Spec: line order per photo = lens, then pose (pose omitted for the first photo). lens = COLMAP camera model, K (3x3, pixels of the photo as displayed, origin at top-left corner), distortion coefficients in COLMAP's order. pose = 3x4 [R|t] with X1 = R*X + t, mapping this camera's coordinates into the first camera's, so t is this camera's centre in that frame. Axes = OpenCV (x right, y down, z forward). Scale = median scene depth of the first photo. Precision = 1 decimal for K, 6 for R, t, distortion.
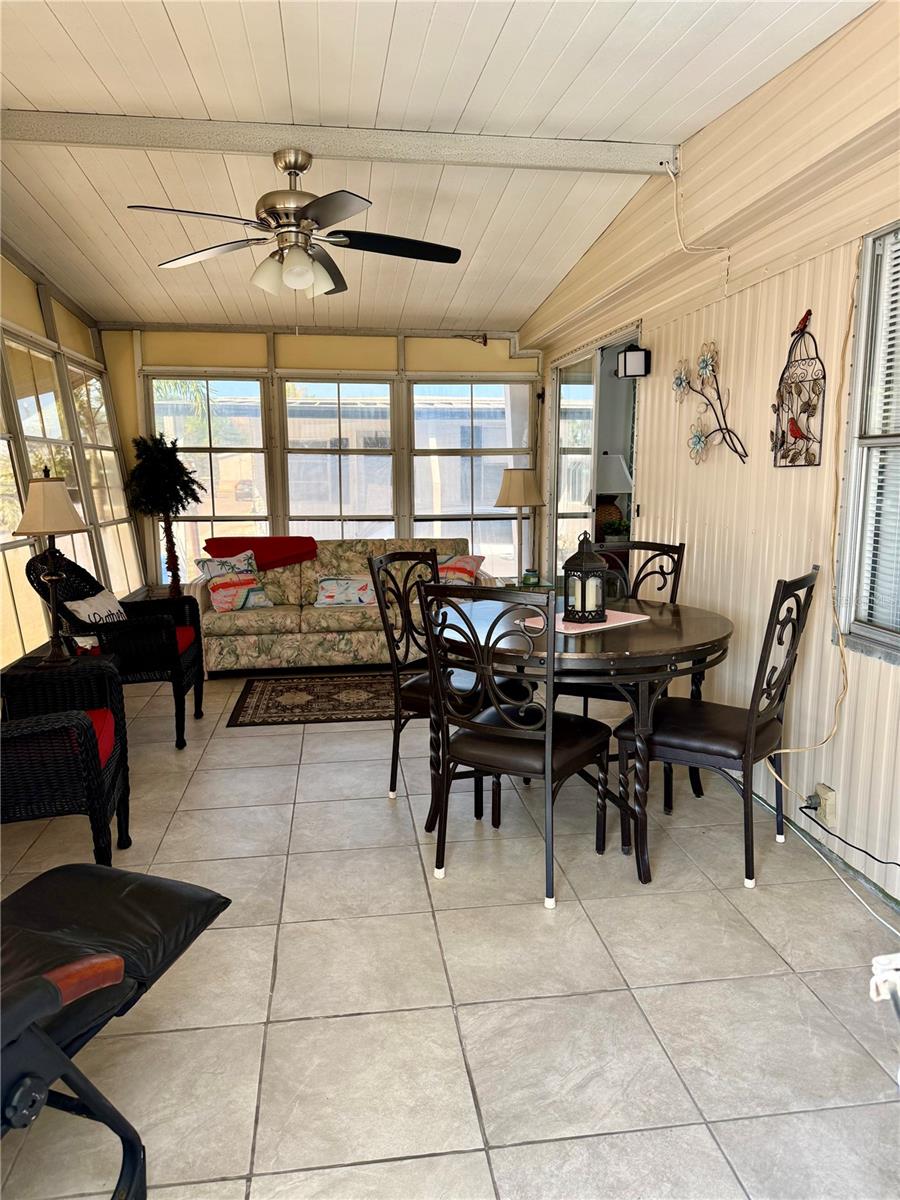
lens RADIAL K [[840.1, 0, 449.2], [0, 840.1, 603.3], [0, 0, 1]] dist [0.066113, -0.074139]
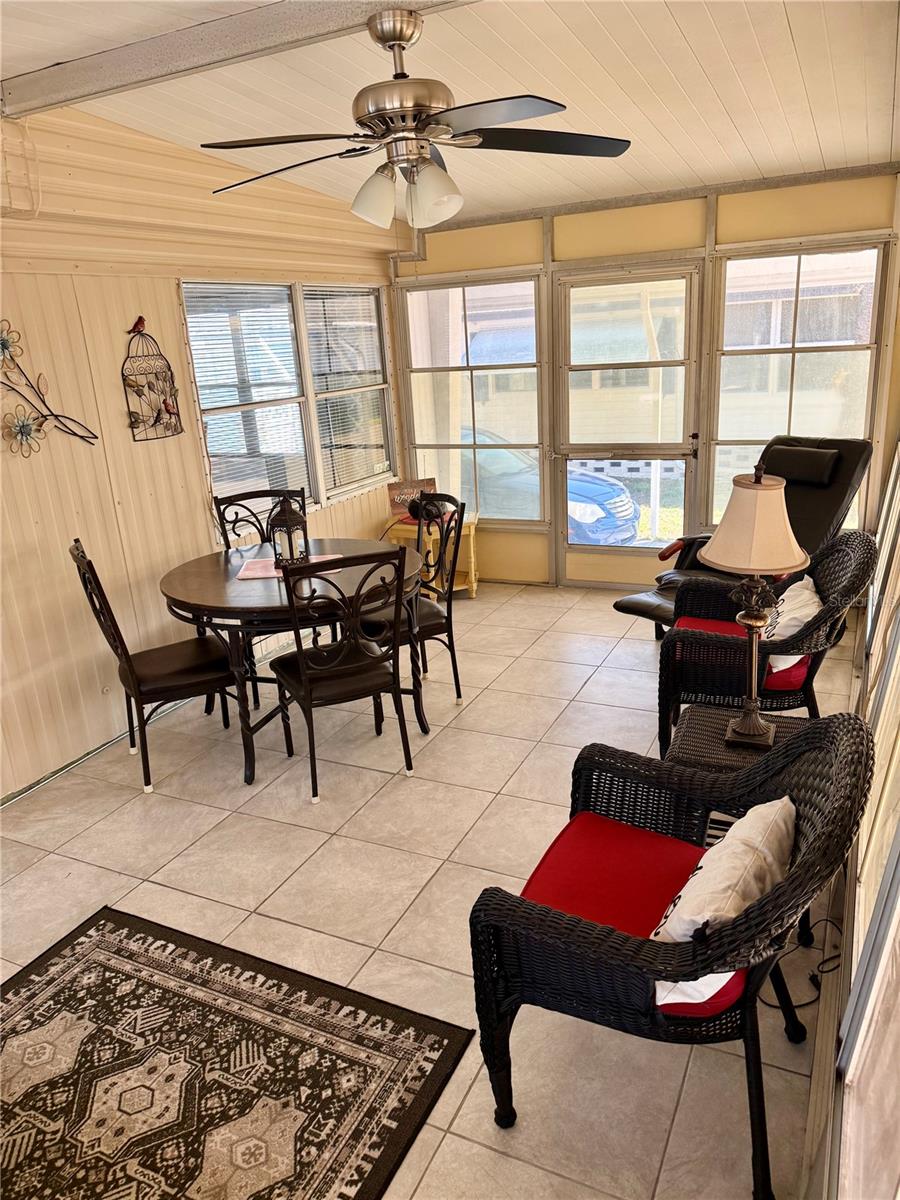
lens RADIAL K [[840.1, 0, 449.5], [0, 840.1, 601.5], [0, 0, 1]] dist [0.066113, -0.074139]
pose [[-0.828120, -0.118655, 0.547849, -0.465157], [0.152110, 0.893101, 0.423359, -0.273485], [-0.539518, 0.433925, -0.721546, 1.184978]]
